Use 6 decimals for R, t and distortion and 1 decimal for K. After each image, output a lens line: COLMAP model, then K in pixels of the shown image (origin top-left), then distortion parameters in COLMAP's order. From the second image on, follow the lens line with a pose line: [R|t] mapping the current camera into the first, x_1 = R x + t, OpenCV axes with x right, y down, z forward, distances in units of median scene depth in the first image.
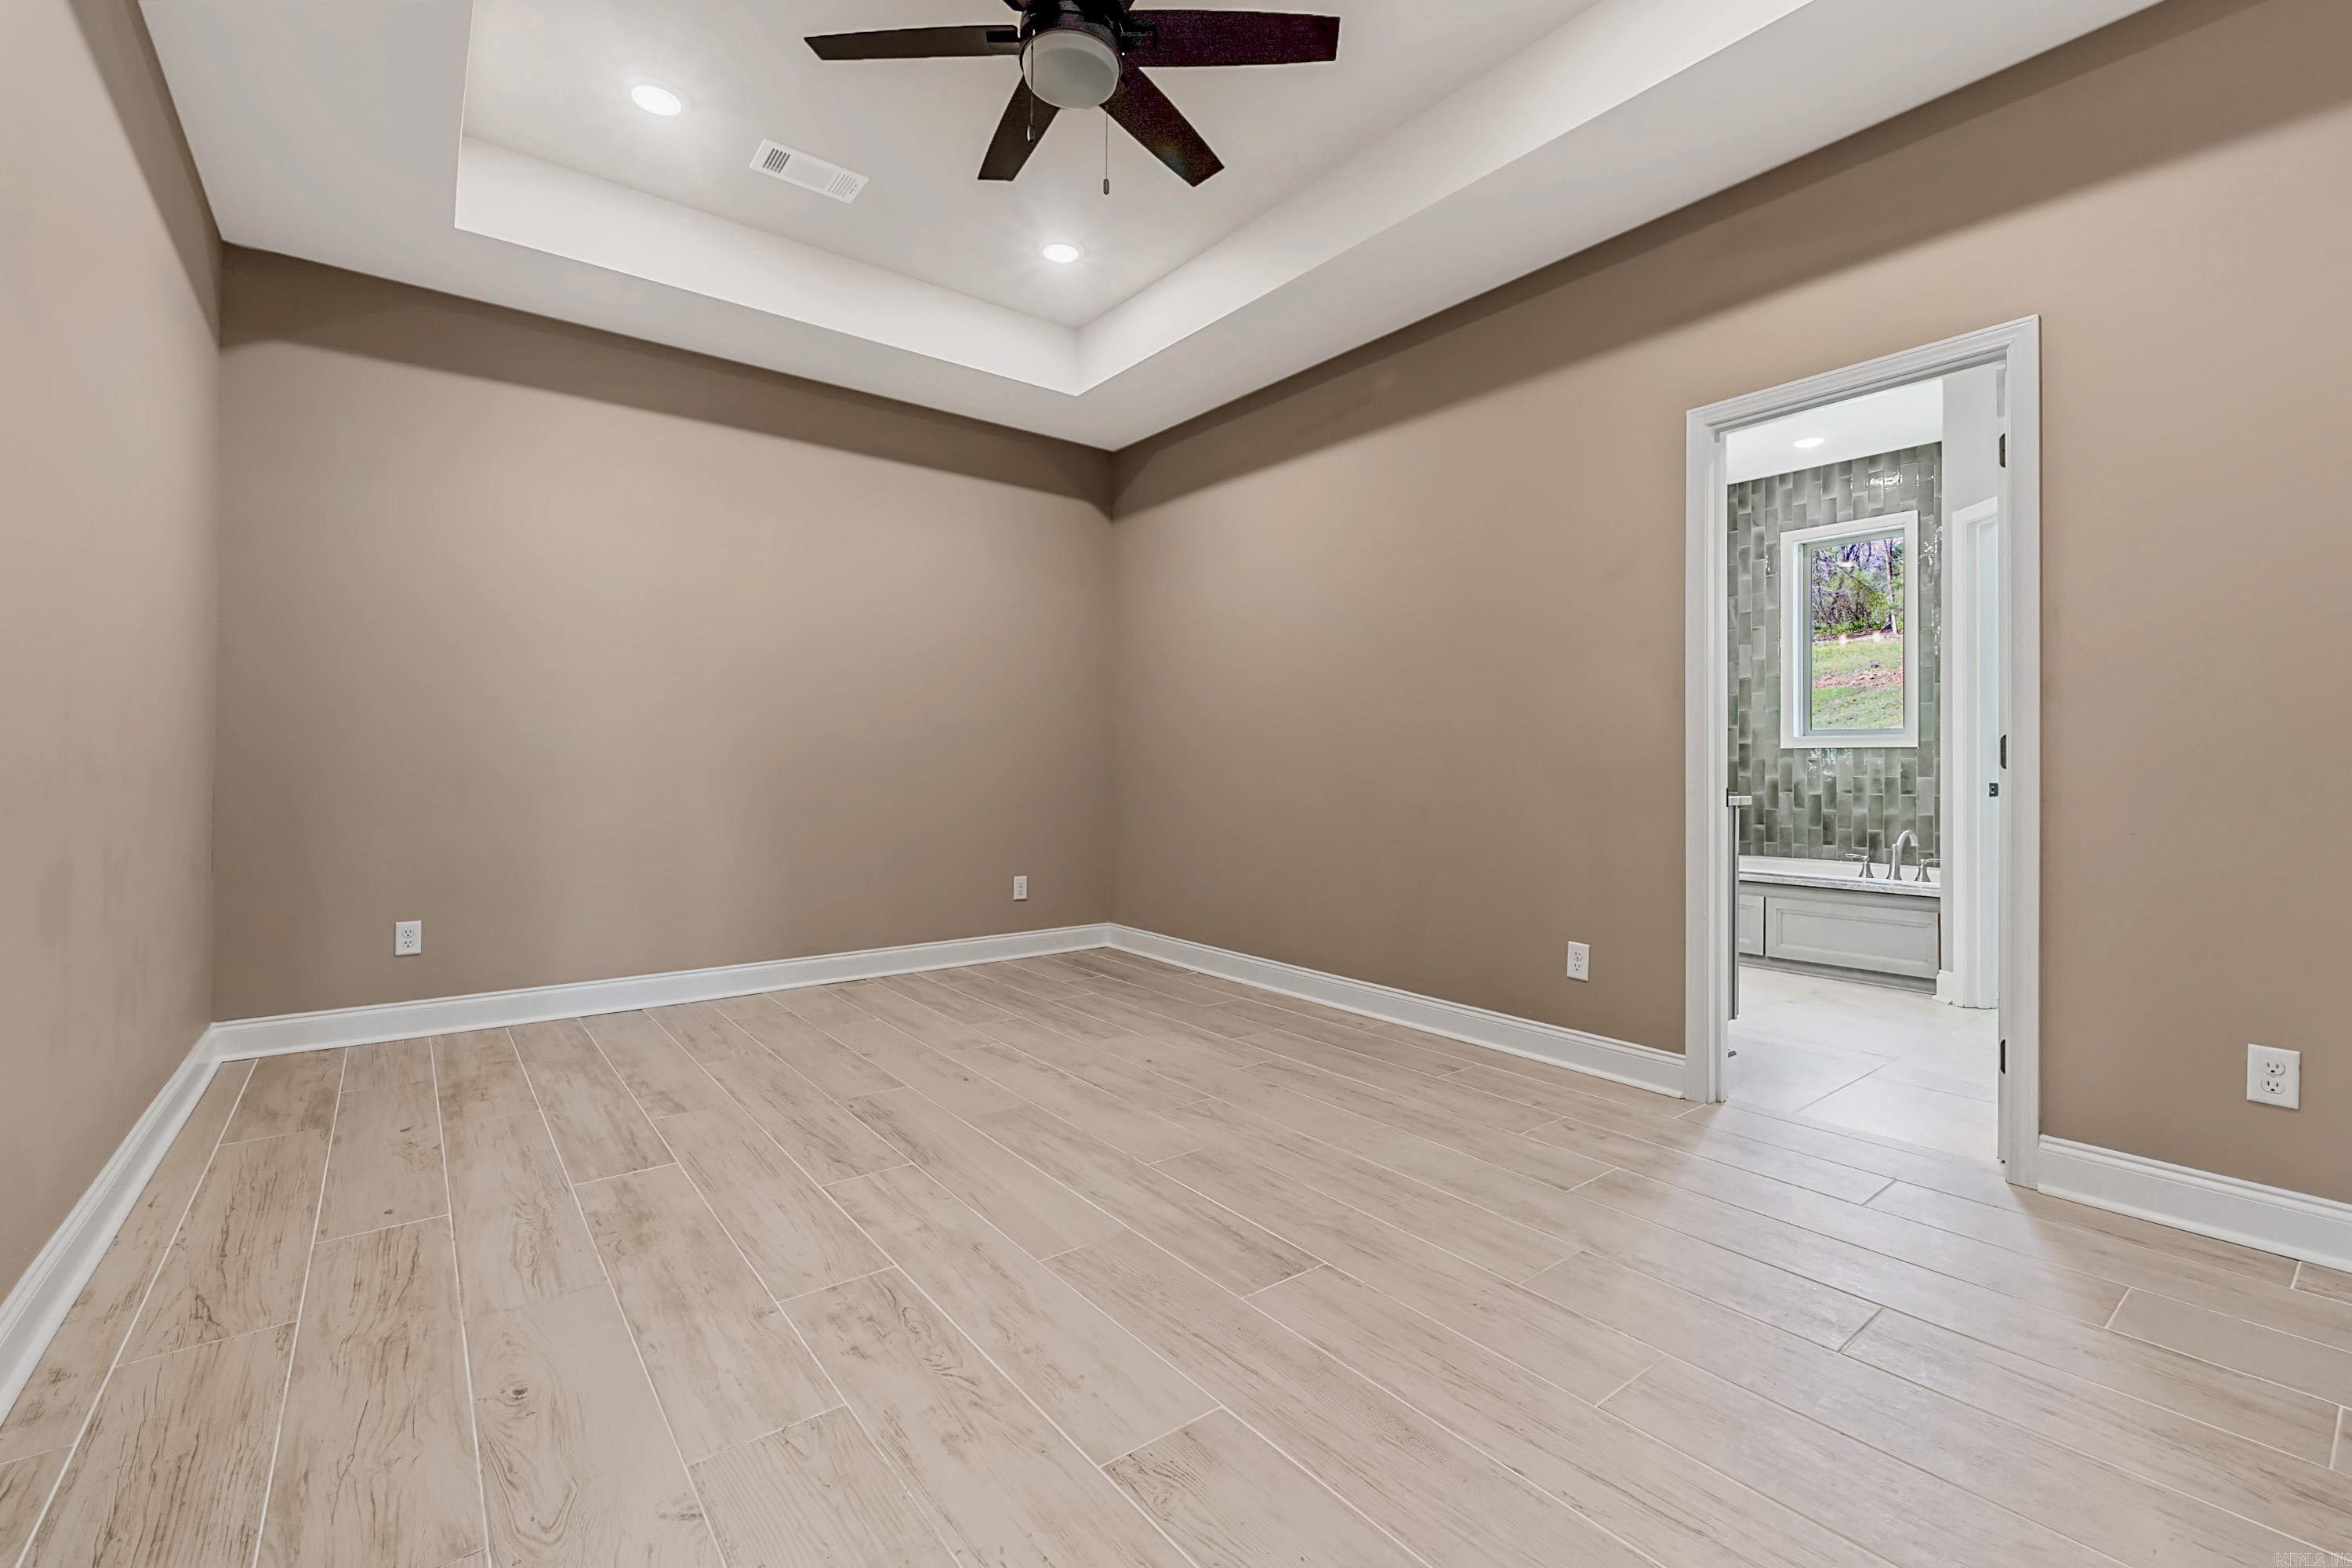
lens RADIAL K [[997.9, 0, 1180.7], [0, 997.9, 781.1], [0, 0, 1]] dist [-0.004085, -0.000889]
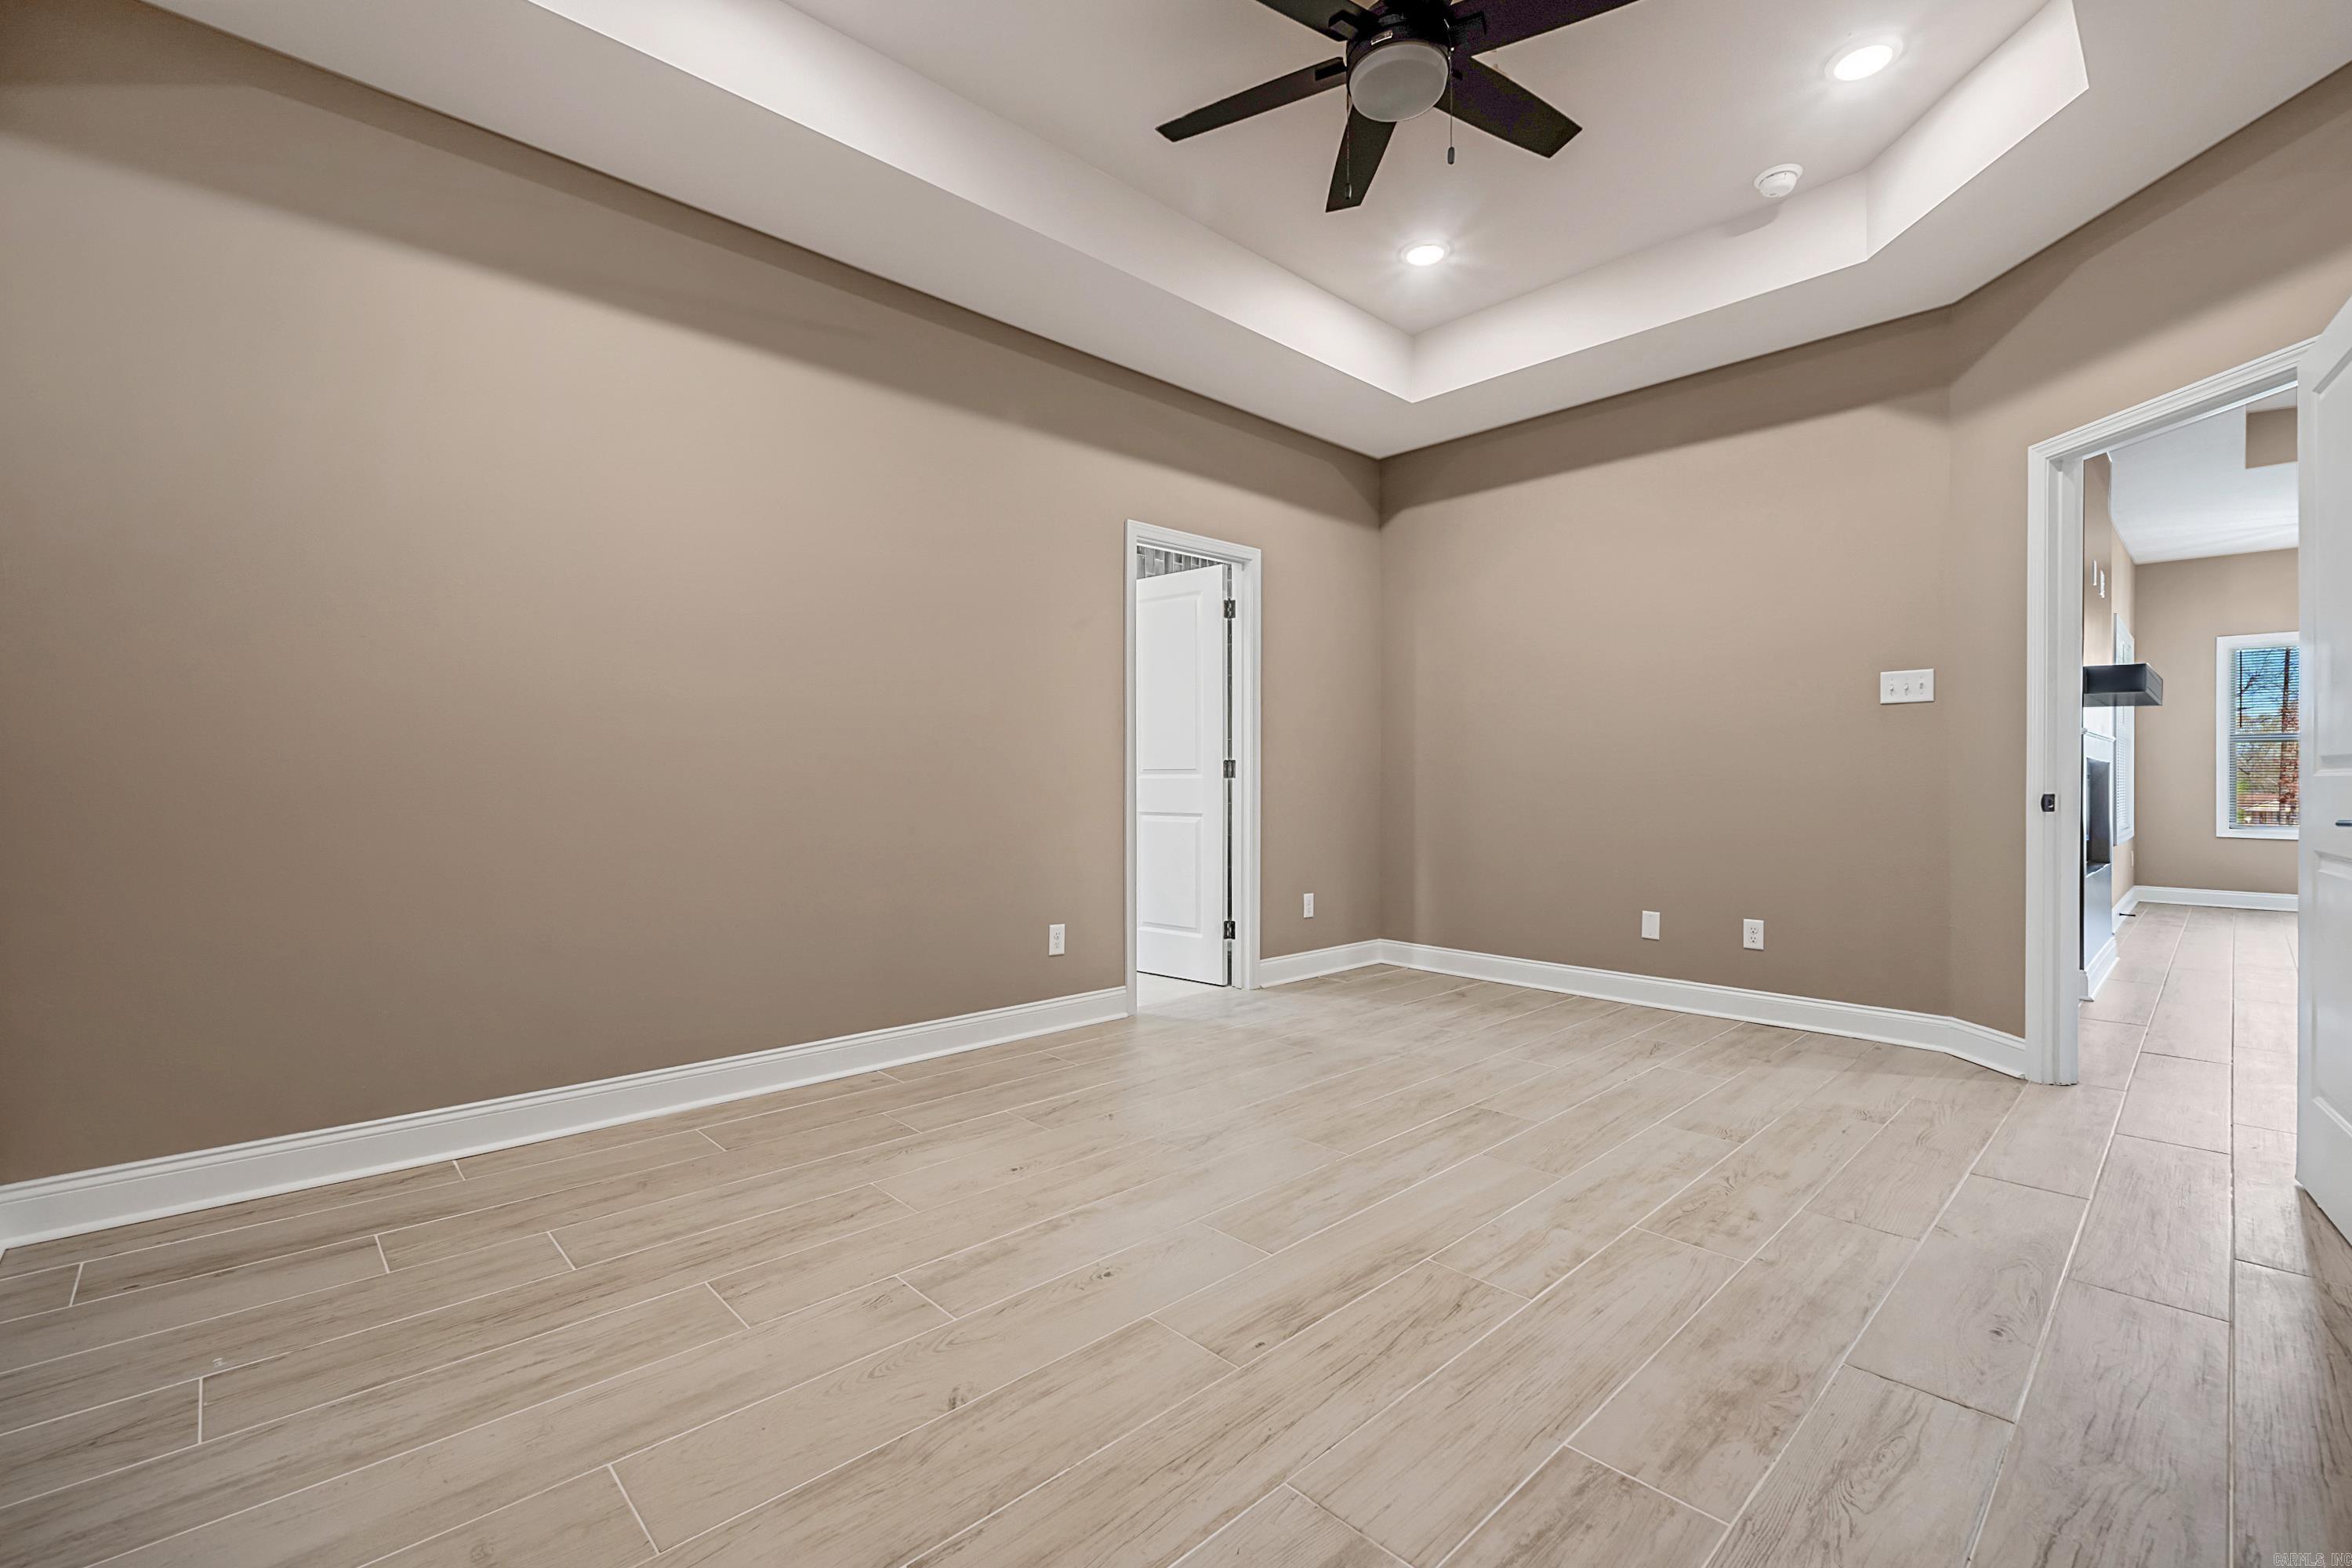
lens RADIAL K [[1024.9, 0, 1211.9], [0, 1024.9, 773.3], [0, 0, 1]] dist [-0.006716, -0.000192]
pose [[-0.121092, -0.000320, 0.992641, -1.175751], [0.013564, 0.999906, 0.001977, -0.015277], [-0.992549, 0.013703, -0.121077, 1.393355]]
